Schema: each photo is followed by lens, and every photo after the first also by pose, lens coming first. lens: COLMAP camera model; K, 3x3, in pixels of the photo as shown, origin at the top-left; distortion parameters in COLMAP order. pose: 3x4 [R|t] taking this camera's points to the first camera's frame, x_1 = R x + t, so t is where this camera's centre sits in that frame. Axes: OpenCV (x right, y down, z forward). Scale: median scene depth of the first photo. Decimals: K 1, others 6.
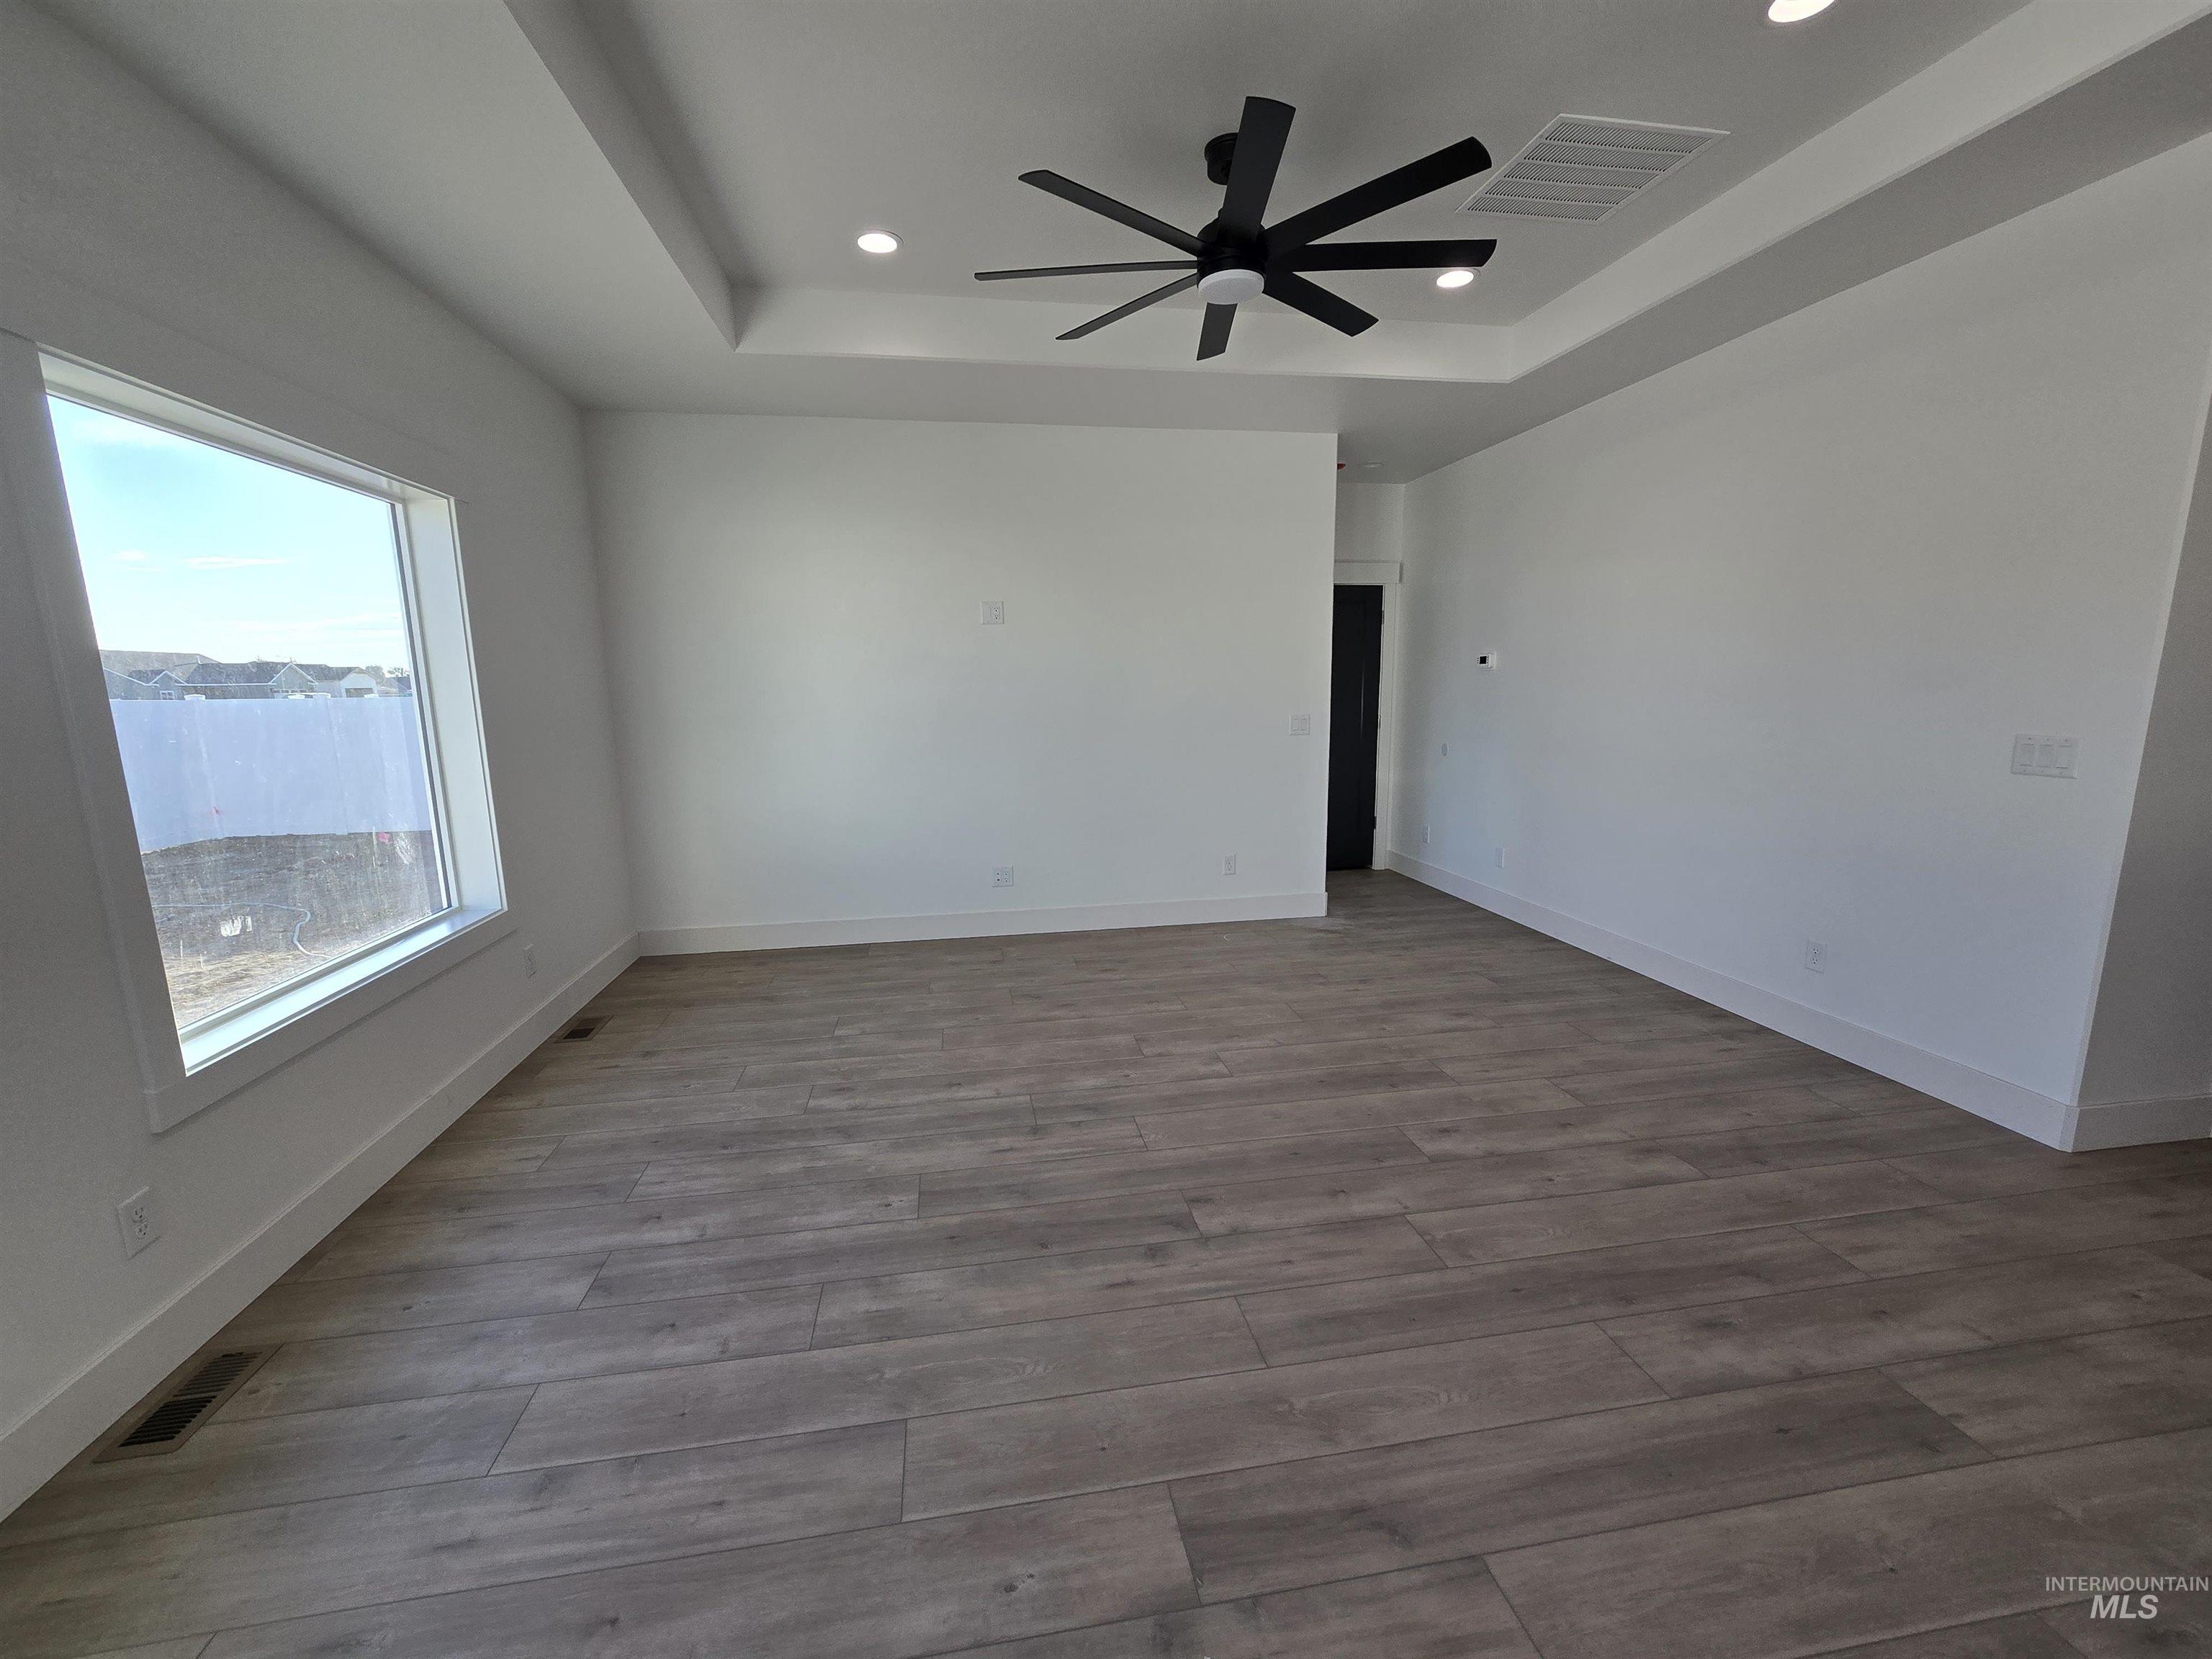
lens RADIAL K [[916.6, 0, 1109.6], [0, 916.6, 815.3], [0, 0, 1]] dist [-0.004664, 0.000243]
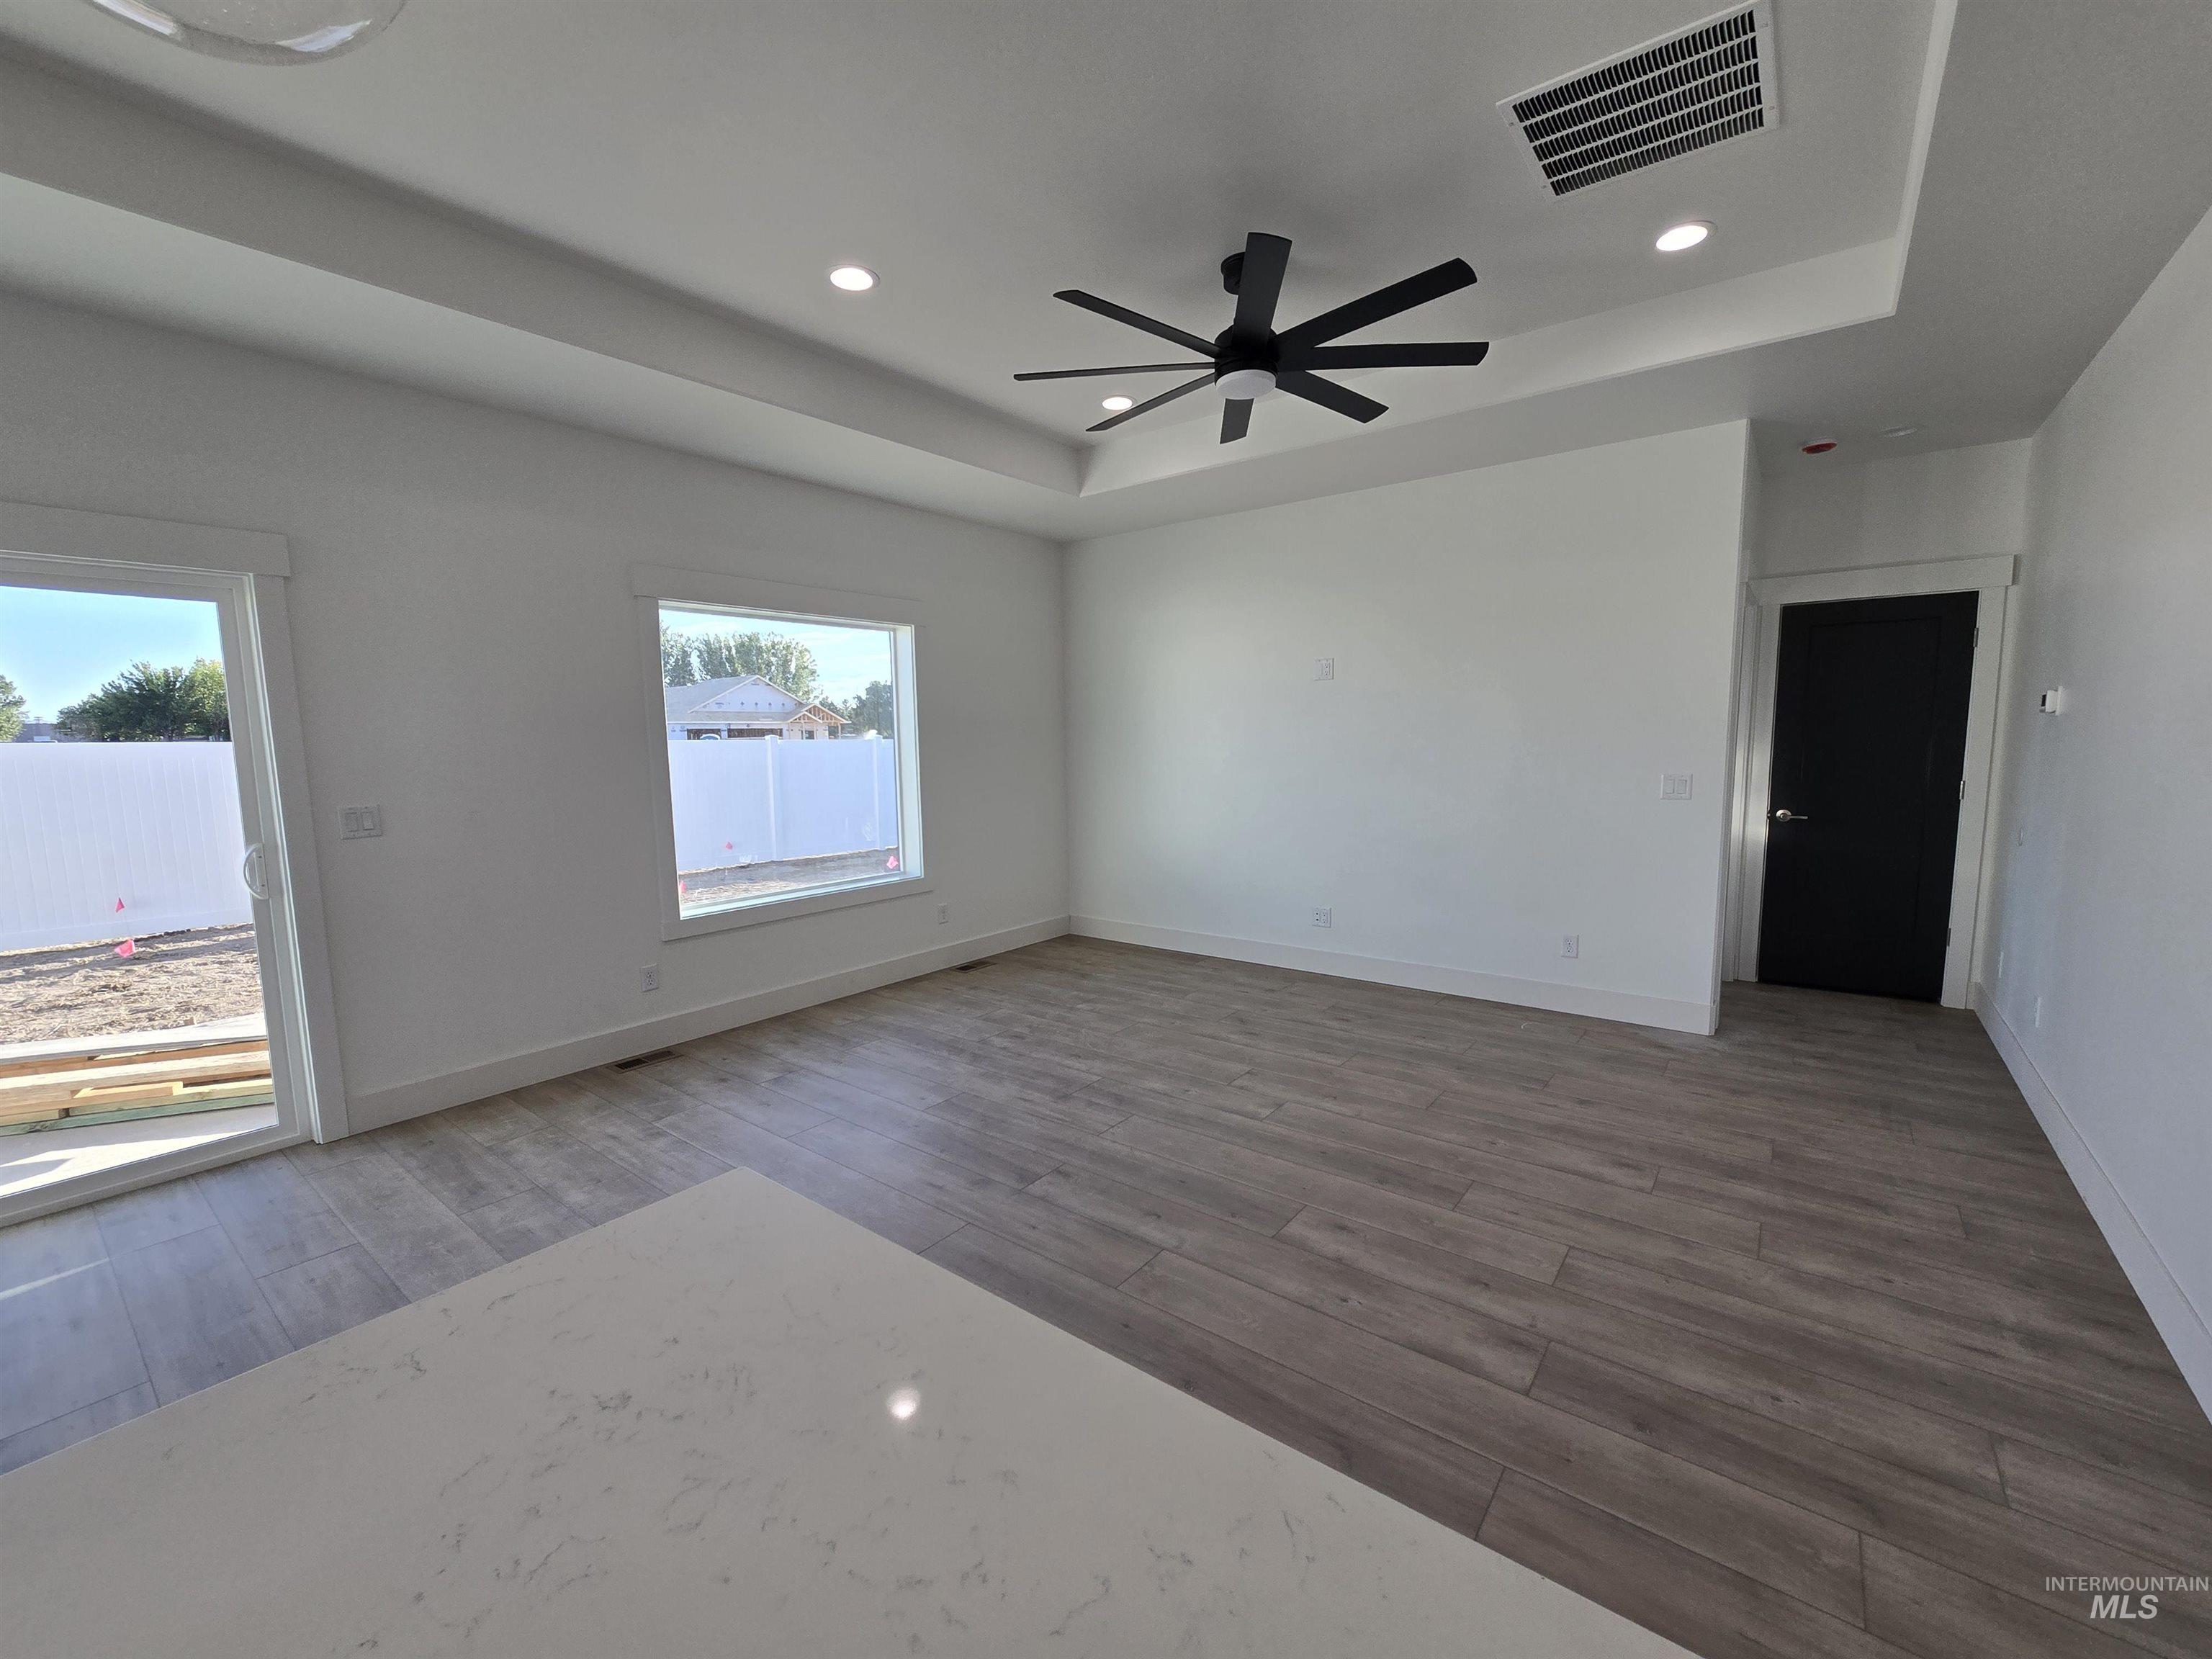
lens RADIAL K [[906.6, 0, 1100.7], [0, 906.6, 839.7], [0, 0, 1]] dist [-0.002086, 0.000185]
pose [[0.676177, 0.090652, -0.731141, 0.714901], [-0.102283, 0.994341, 0.028692, -0.040841], [0.729605, 0.055383, 0.681623, 0.148324]]
